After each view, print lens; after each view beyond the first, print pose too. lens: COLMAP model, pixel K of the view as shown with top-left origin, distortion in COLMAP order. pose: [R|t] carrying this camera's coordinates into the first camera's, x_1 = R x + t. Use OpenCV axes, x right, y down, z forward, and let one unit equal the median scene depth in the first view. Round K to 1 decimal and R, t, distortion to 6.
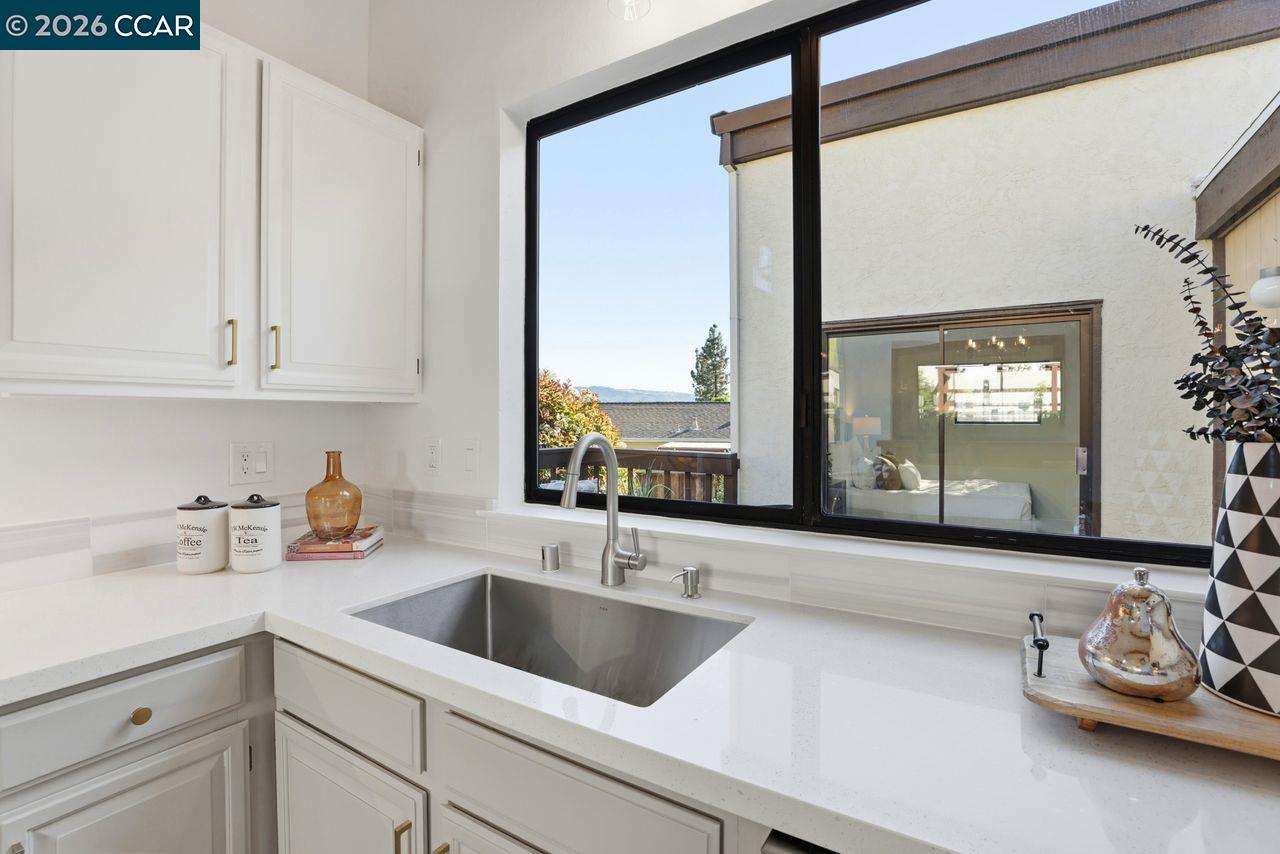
lens RADIAL K [[582.6, 0, 619.5], [0, 582.6, 426.4], [0, 0, 1]] dist [-0.025255, 0.008114]
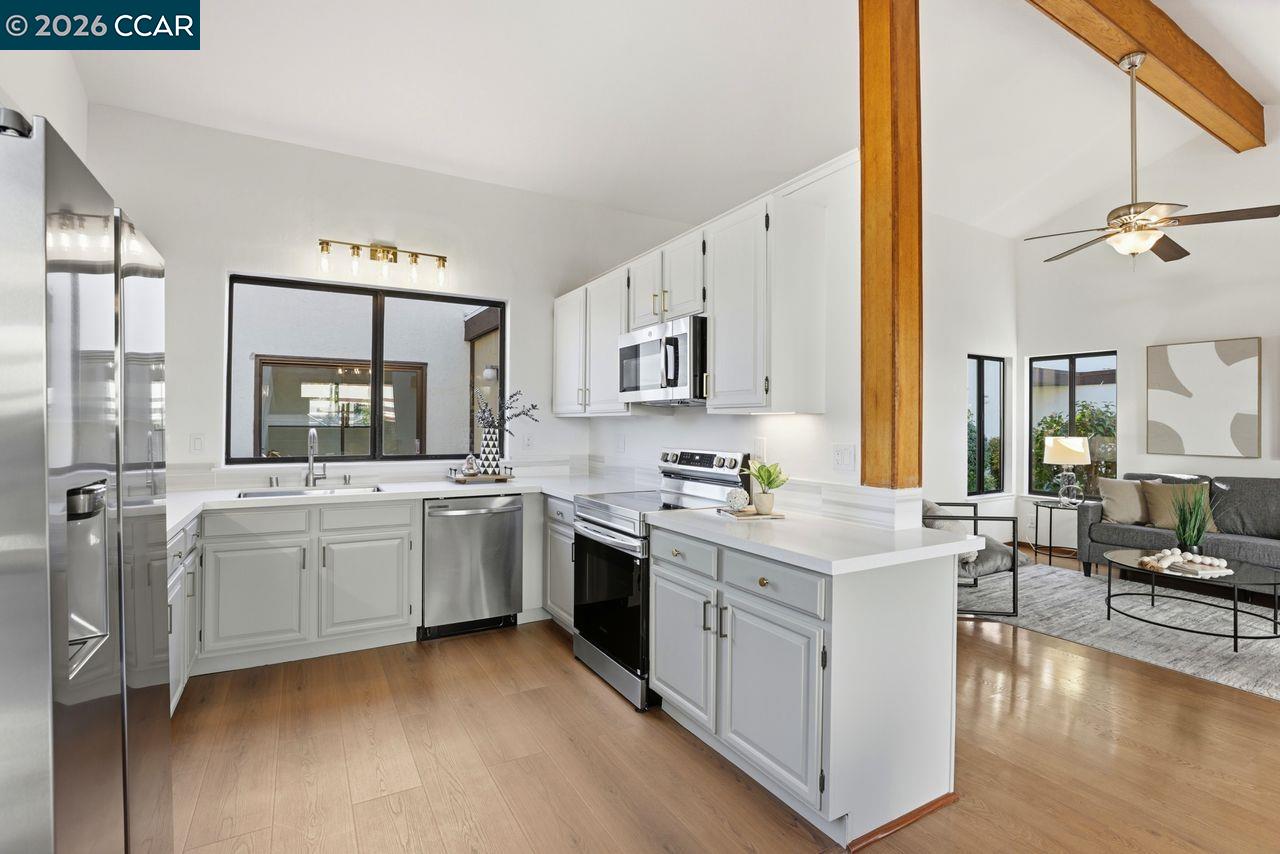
lens RADIAL K [[582.6, 0, 619.5], [0, 582.6, 426.4], [0, 0, 1]] dist [-0.025255, 0.008114]
pose [[0.479218, 0.006639, 0.877671, -1.397141], [0.000423, 0.999970, -0.007795, 0.007591], [-0.877696, 0.004106, 0.479201, -1.235063]]
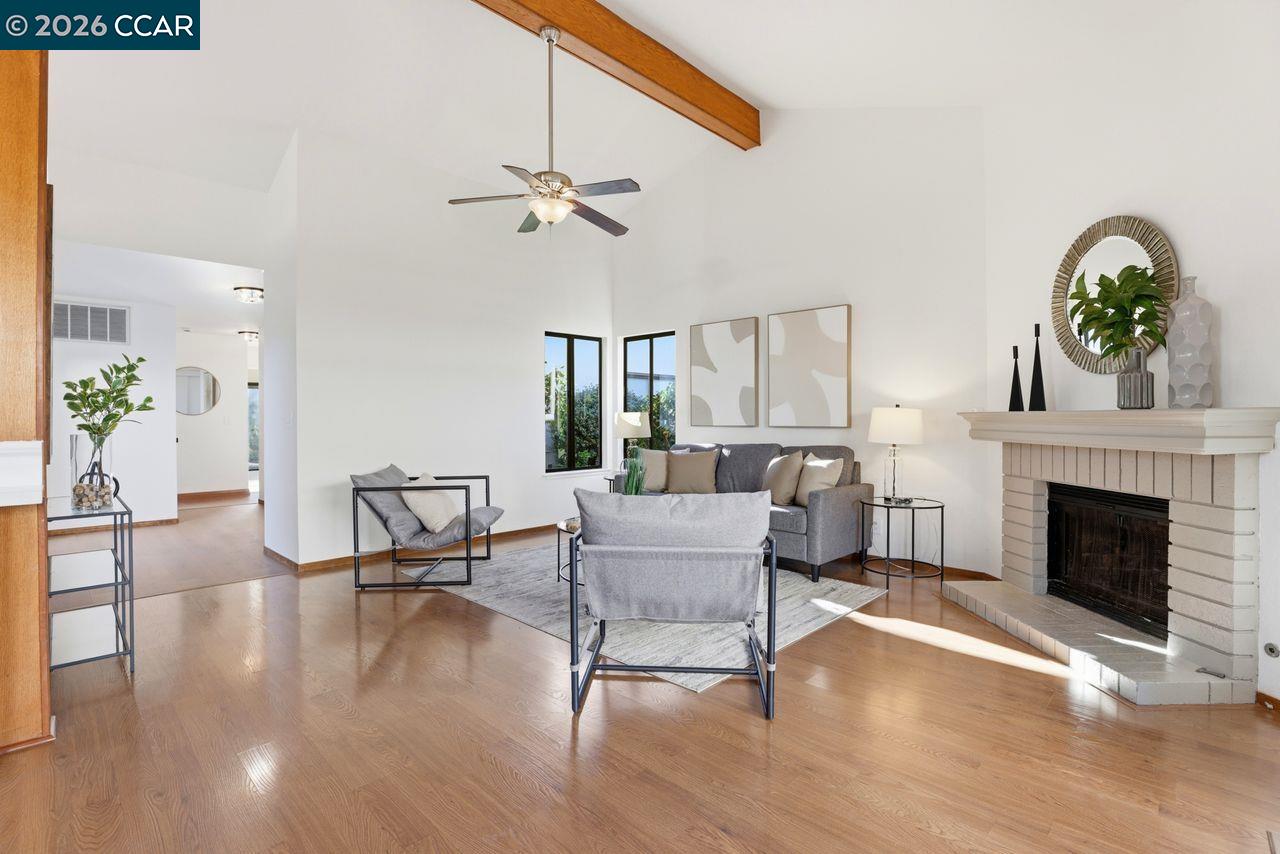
lens RADIAL K [[582.6, 0, 619.5], [0, 582.6, 426.4], [0, 0, 1]] dist [-0.025255, 0.008114]
pose [[0.253297, -0.002652, 0.967385, -0.660392], [0.015992, 0.999871, -0.001446, 0.137570], [-0.967256, 0.015837, 0.253307, -2.750134]]
